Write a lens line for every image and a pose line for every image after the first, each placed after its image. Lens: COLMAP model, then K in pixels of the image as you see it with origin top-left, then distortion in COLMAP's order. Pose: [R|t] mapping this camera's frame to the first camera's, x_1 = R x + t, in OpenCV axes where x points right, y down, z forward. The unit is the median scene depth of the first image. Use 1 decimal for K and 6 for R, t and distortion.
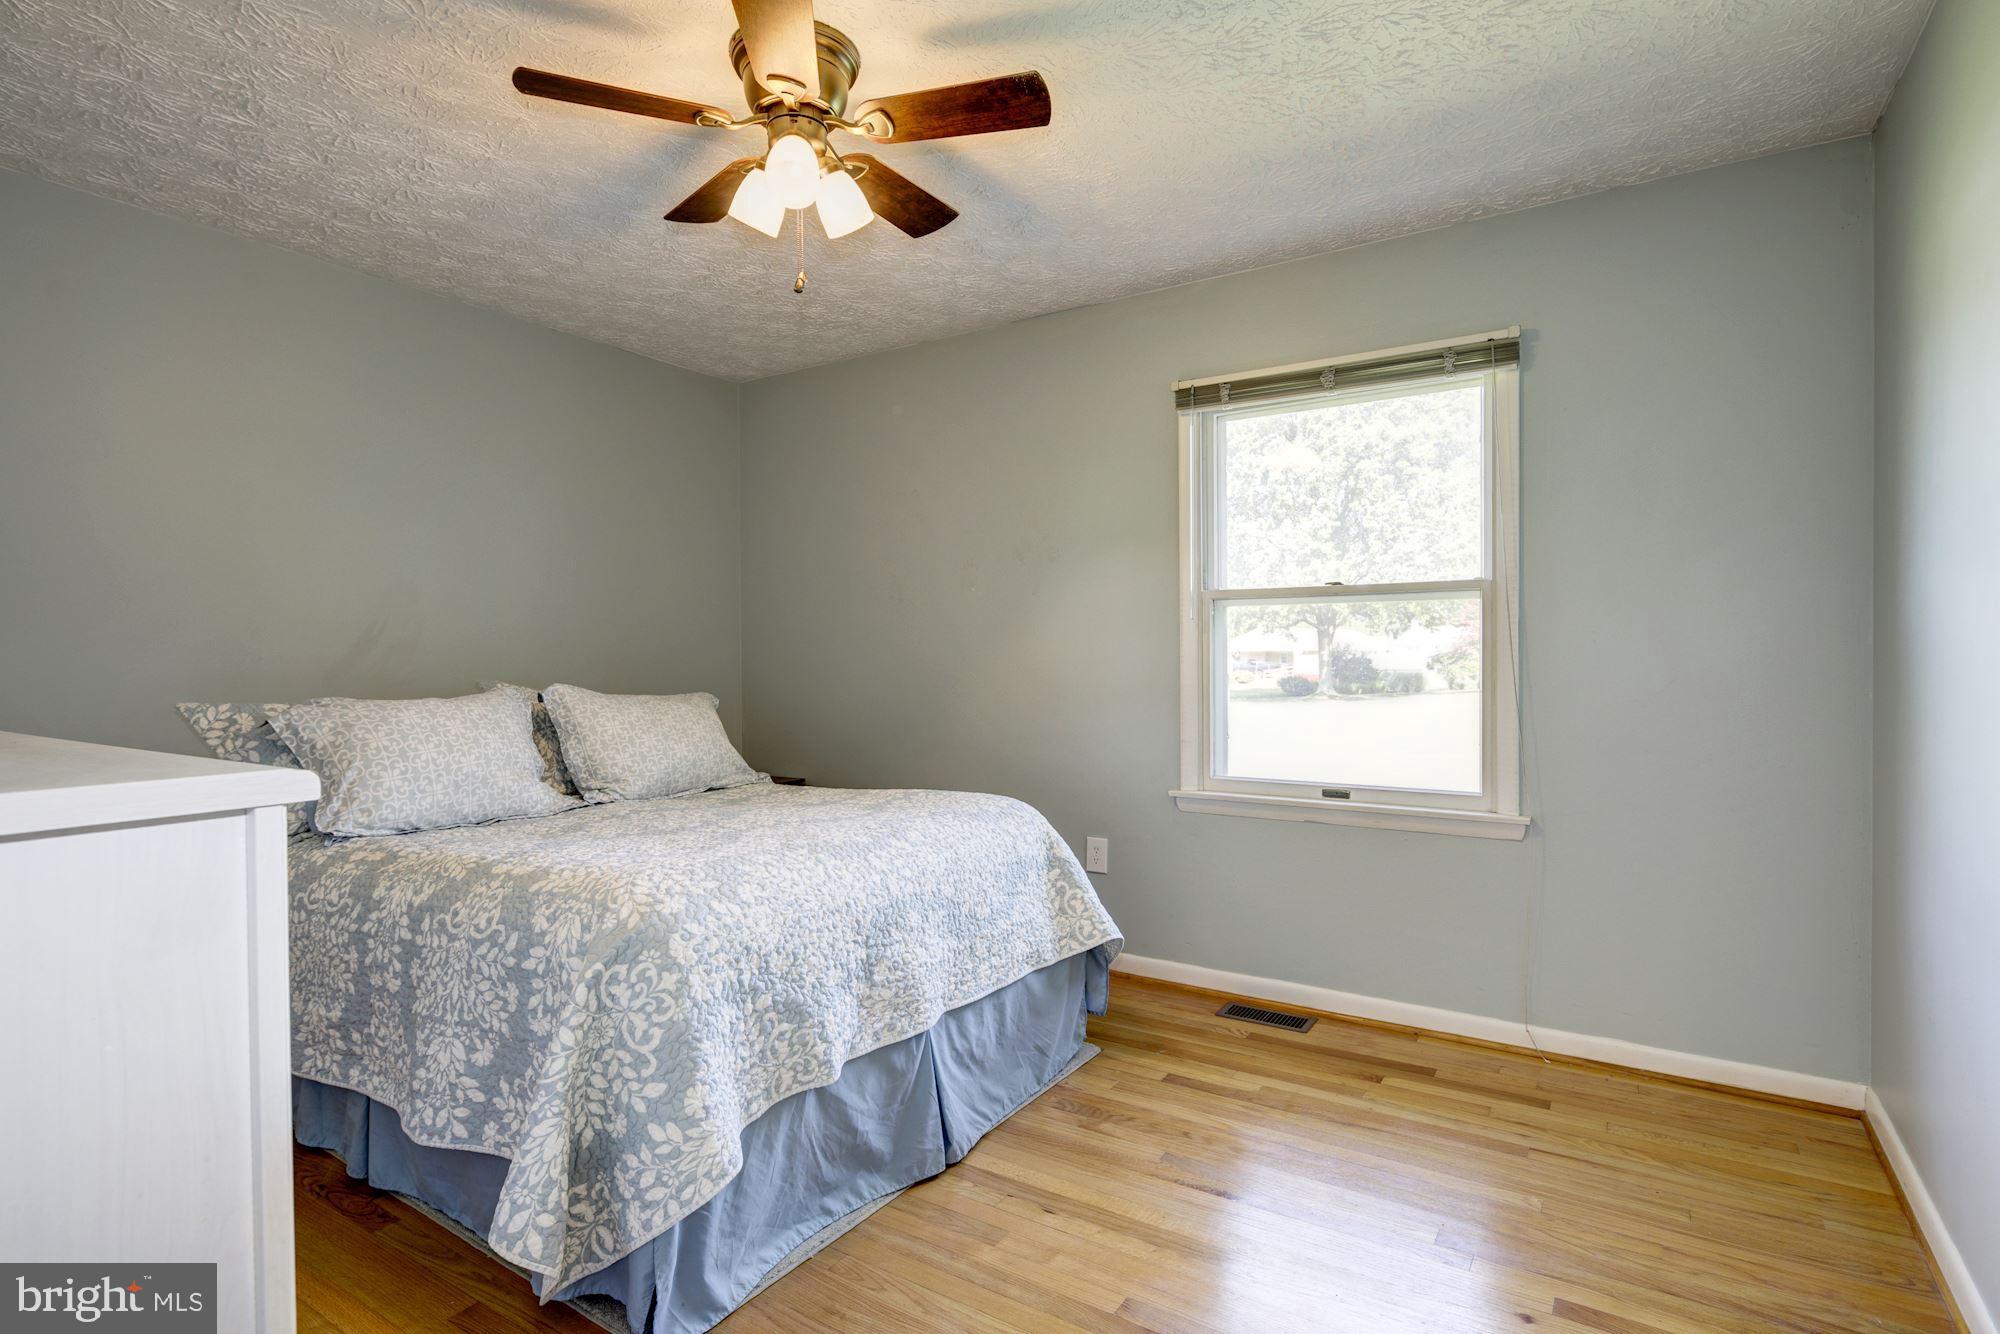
lens RADIAL K [[986.6, 0, 1004.7], [0, 986.6, 652.8], [0, 0, 1]] dist [0.000288, -0.001812]
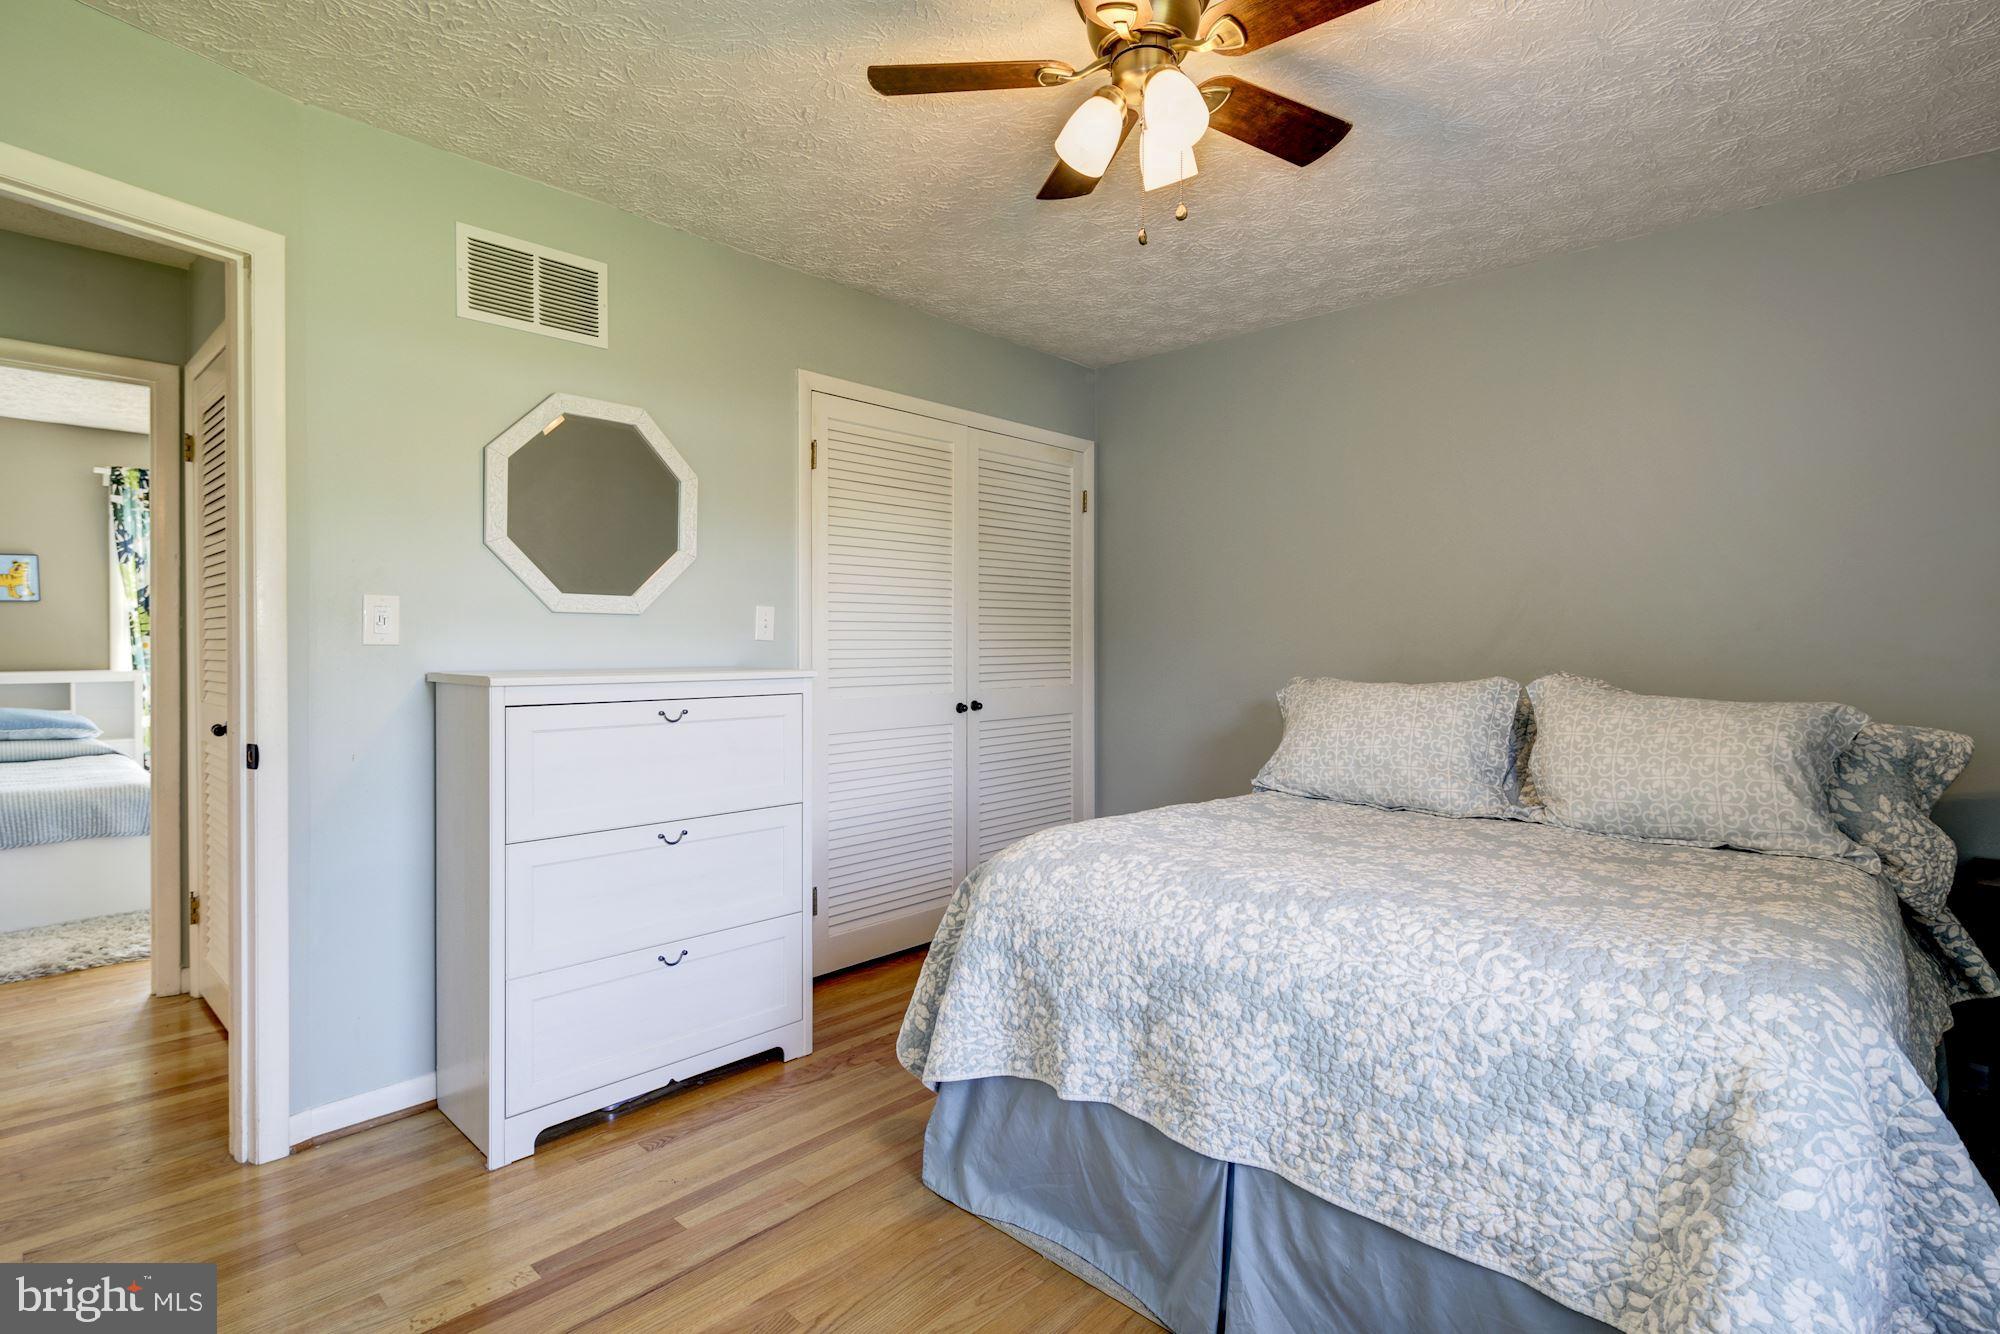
lens RADIAL K [[986.6, 0, 1004.7], [0, 986.6, 652.8], [0, 0, 1]] dist [0.000288, -0.001812]
pose [[-0.186714, 0.014140, -0.982313, 0.620470], [0.000687, 0.999898, 0.014263, -0.001532], [0.982414, 0.001988, -0.186704, 0.924891]]
